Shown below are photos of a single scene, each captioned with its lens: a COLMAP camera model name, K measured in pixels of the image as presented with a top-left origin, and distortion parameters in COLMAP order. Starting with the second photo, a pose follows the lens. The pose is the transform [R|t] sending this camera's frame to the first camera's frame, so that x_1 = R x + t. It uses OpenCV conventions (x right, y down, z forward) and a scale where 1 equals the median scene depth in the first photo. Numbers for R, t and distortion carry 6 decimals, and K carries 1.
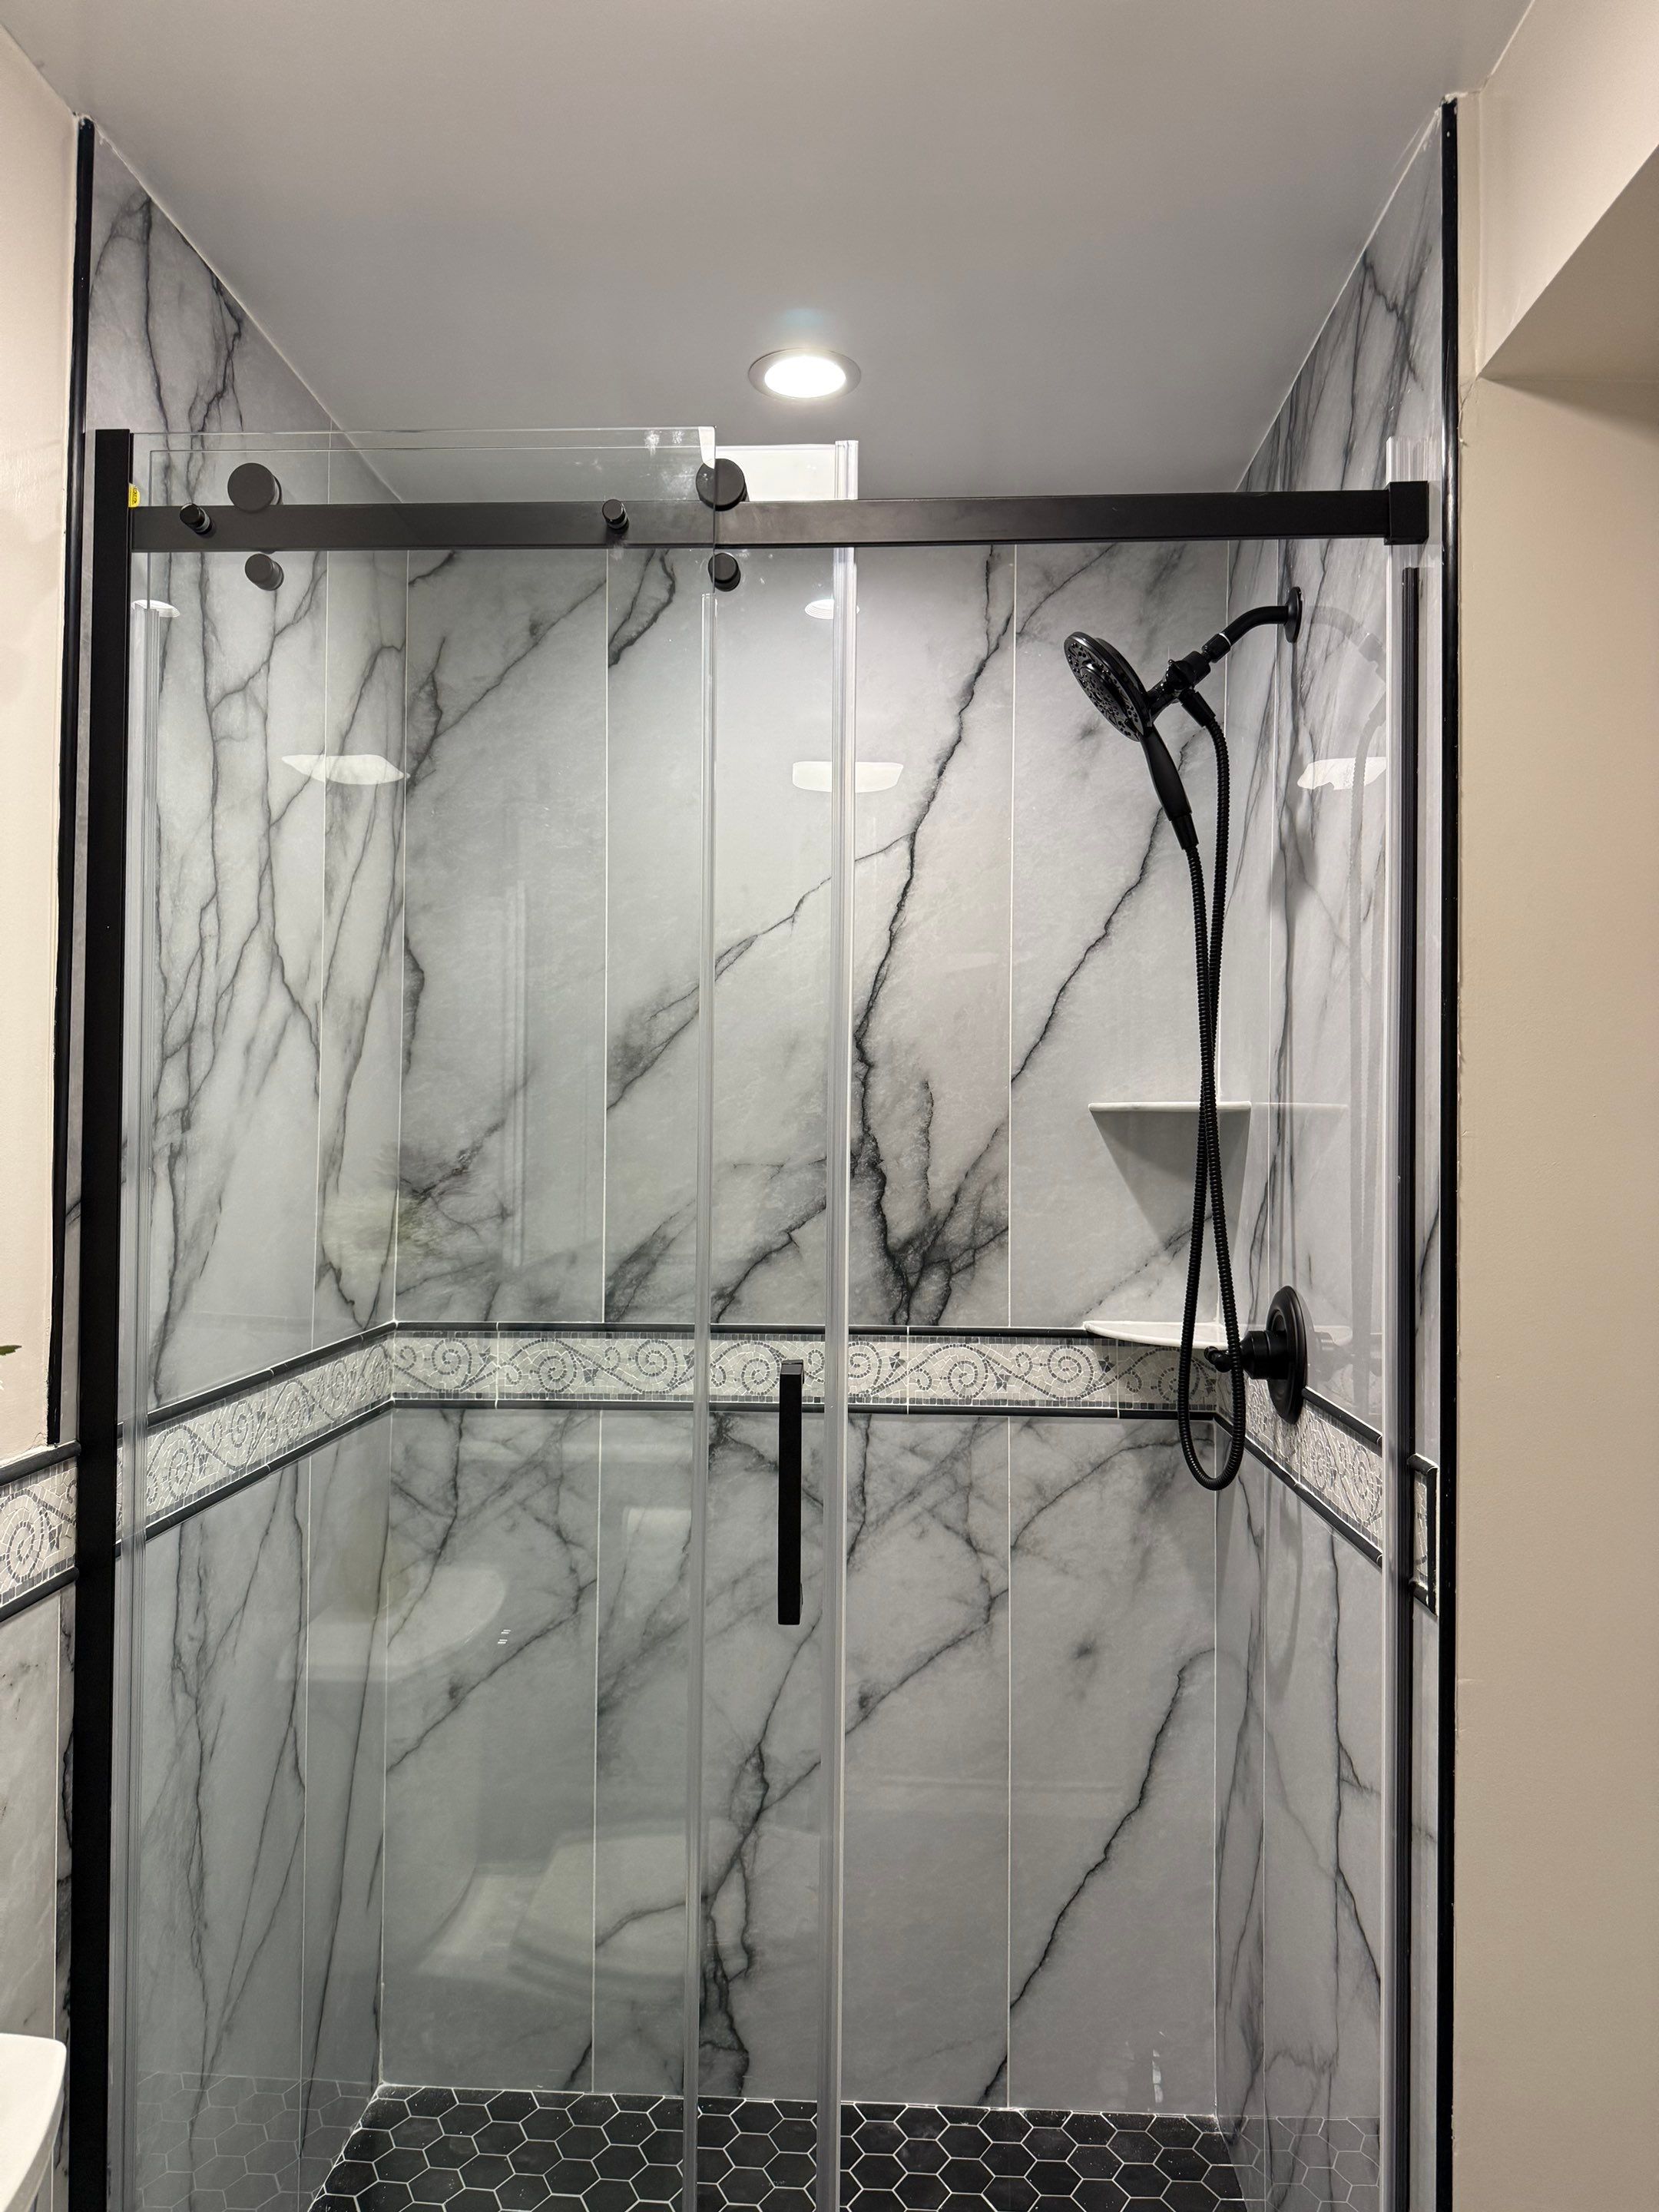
lens RADIAL K [[1572.8, 0, 829.5], [0, 1572.8, 1106.0], [0, 0, 1]] dist [0.094834, -0.151564]
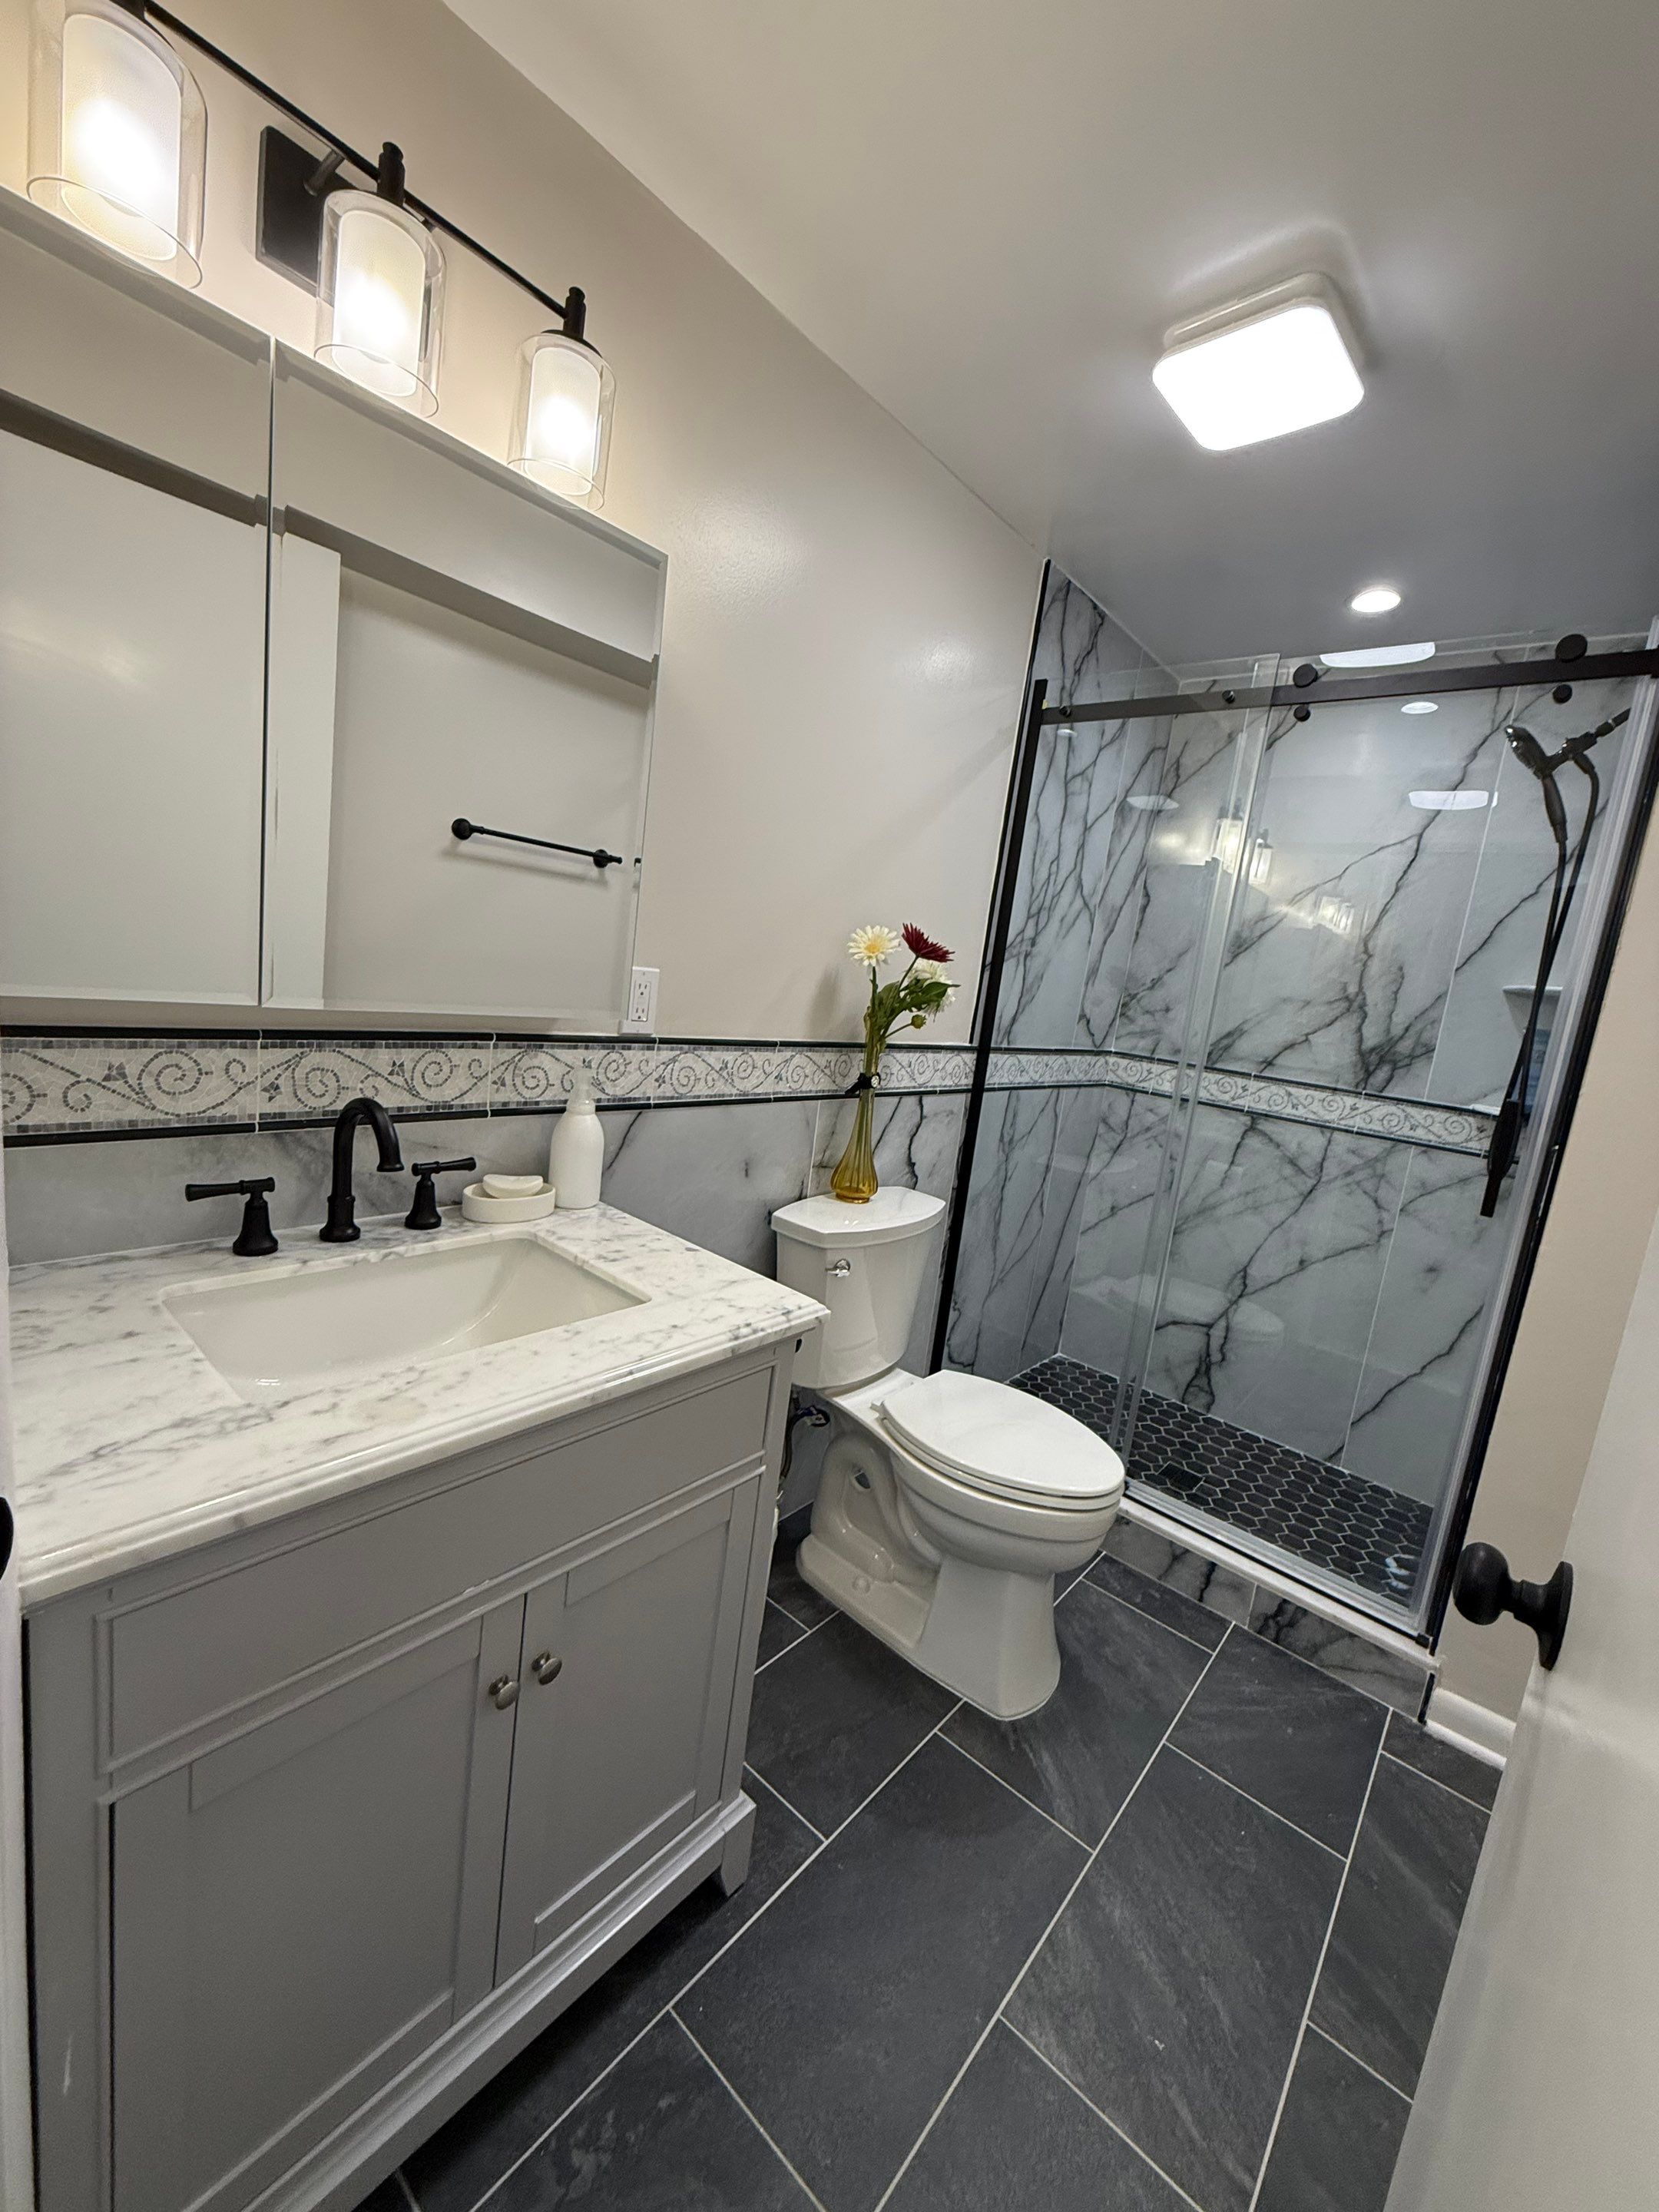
lens RADIAL K [[884.8, 0, 833.3], [0, 884.8, 1099.5], [0, 0, 1]] dist [-0.000380, -0.000118]
pose [[0.786078, 0.181770, -0.590797, 0.185036], [-0.111953, 0.981845, 0.153126, 0.055472], [0.607904, -0.054228, 0.792156, -0.283020]]
